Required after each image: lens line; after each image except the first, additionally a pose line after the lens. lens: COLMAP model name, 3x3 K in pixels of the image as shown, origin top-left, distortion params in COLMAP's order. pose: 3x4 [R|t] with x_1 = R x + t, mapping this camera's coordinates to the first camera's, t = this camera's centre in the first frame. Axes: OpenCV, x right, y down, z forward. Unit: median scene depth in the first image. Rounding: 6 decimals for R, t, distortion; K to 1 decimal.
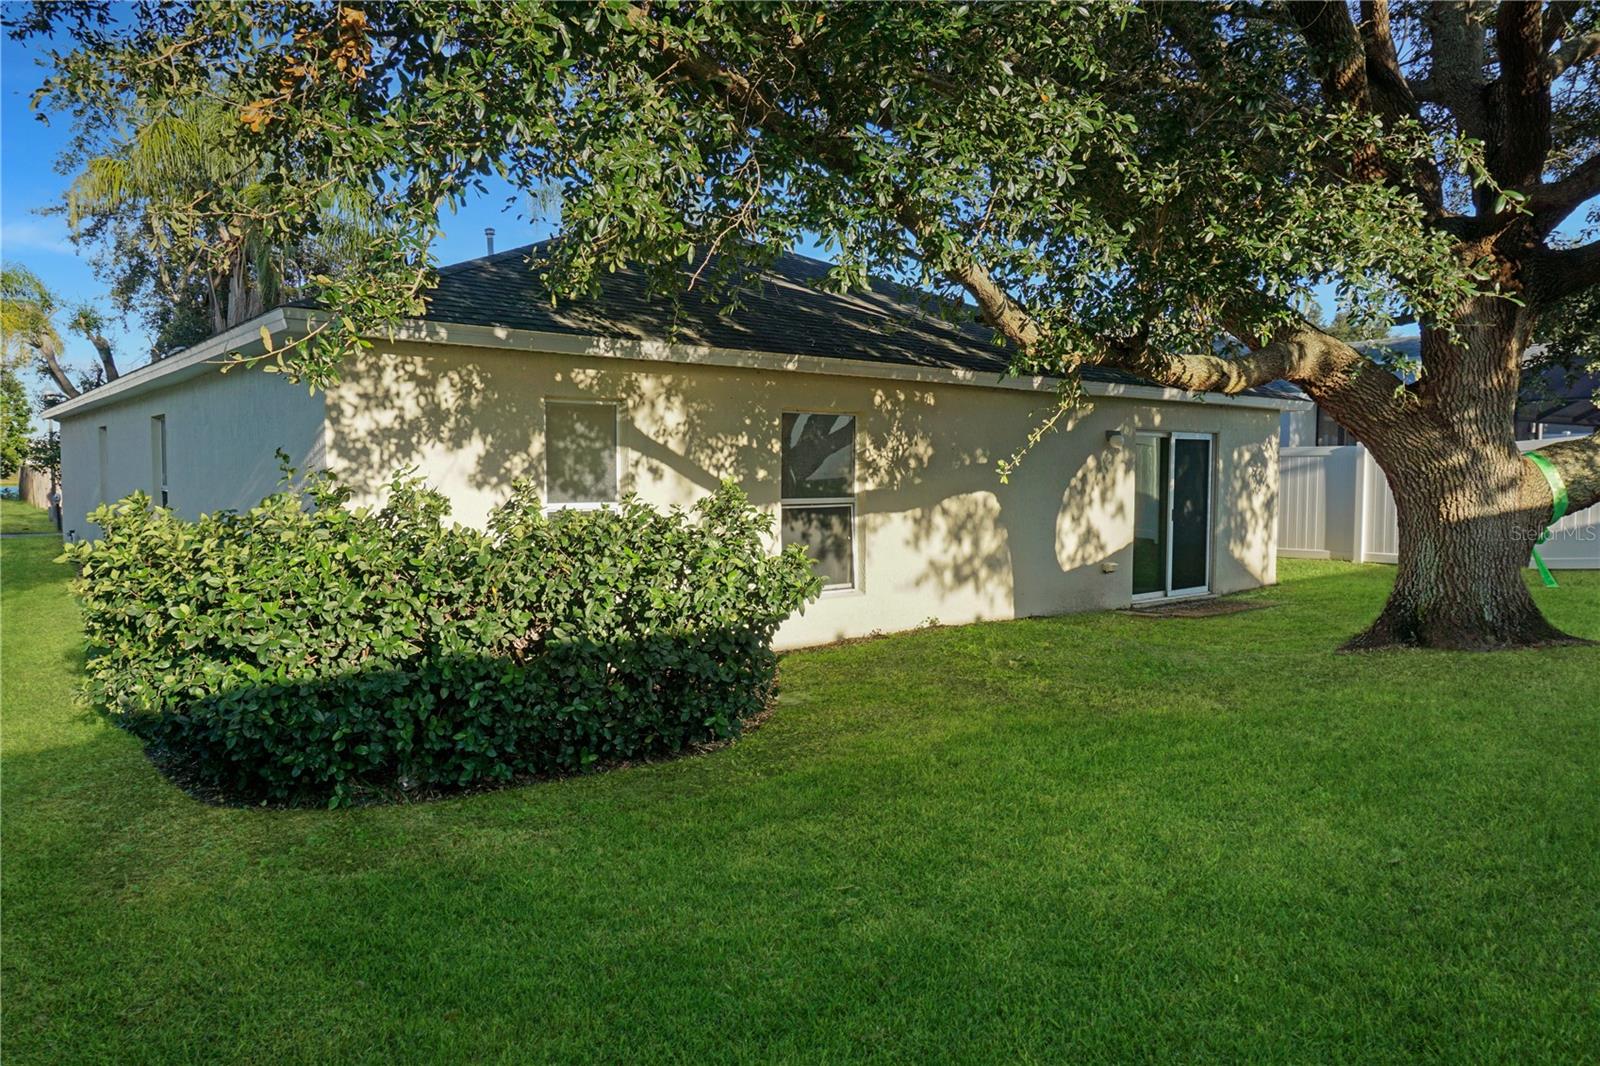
lens RADIAL K [[1081.5, 0, 800.5], [0, 1081.5, 536.1], [0, 0, 1]] dist [-0.043992, 0.039489]
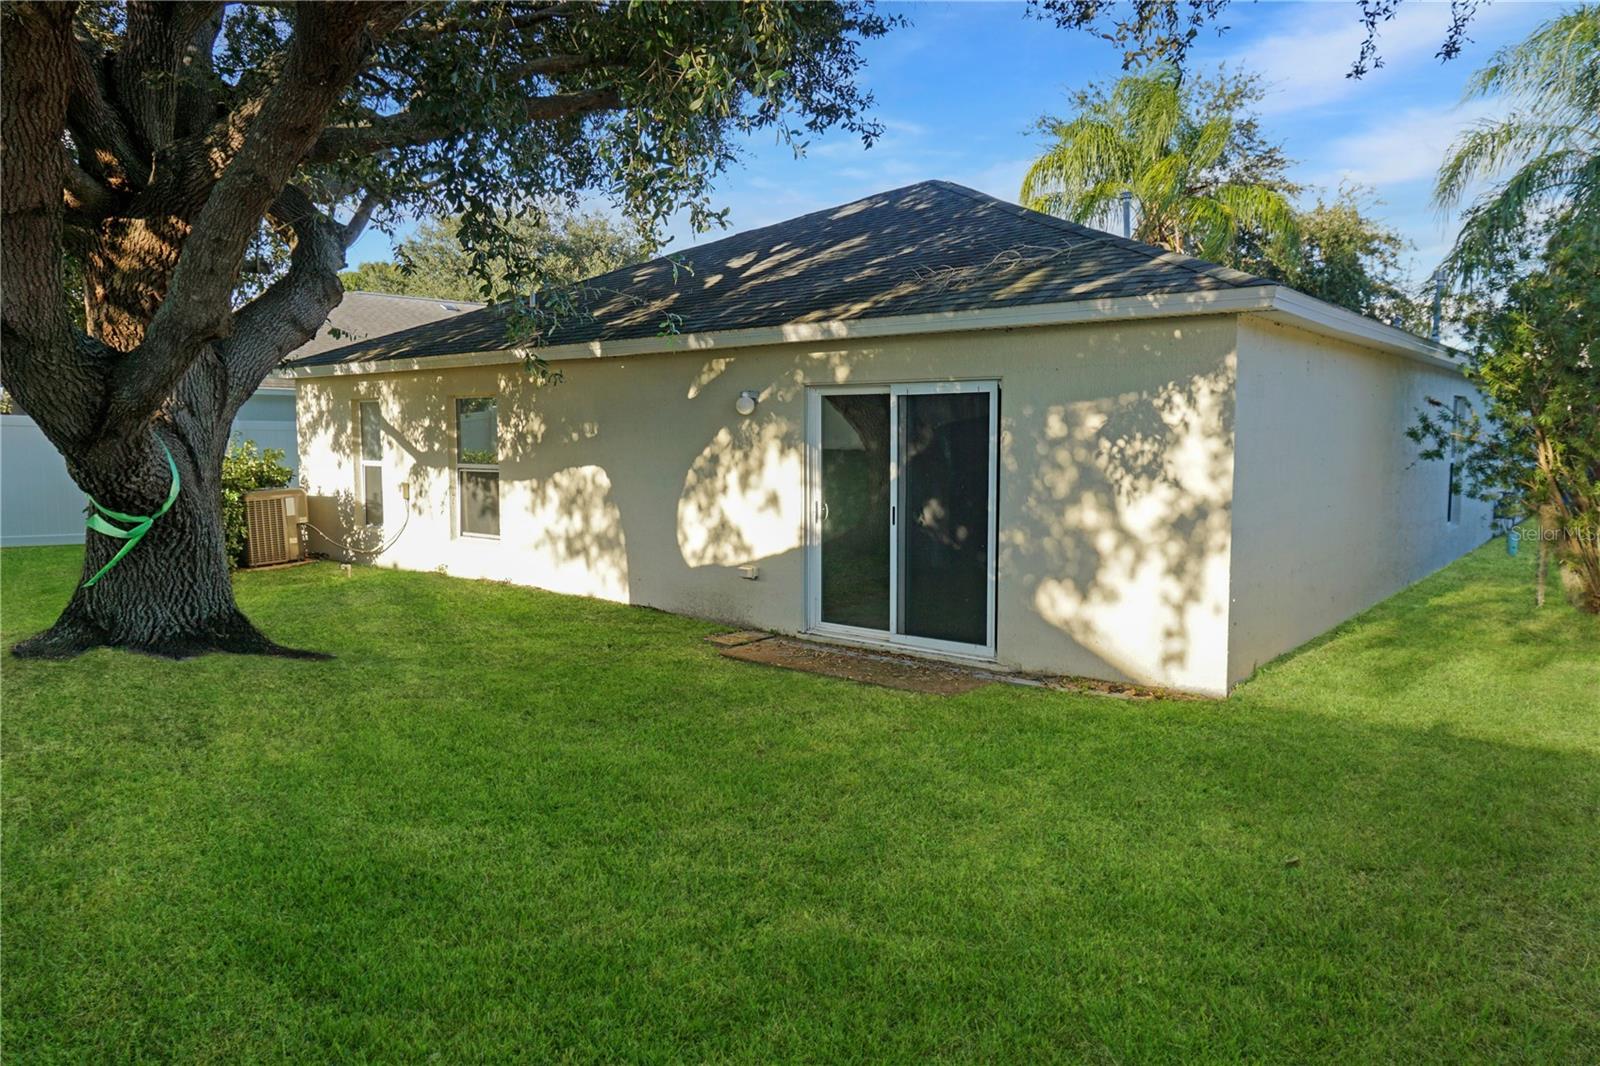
lens RADIAL K [[1081.5, 0, 800.2], [0, 1081.5, 525.2], [0, 0, 1]] dist [-0.043992, 0.039489]
pose [[0.184175, 0.098214, -0.977974, 1.162545], [-0.046906, 0.994740, 0.091064, -0.086893], [0.981774, 0.029101, 0.187813, 0.997831]]
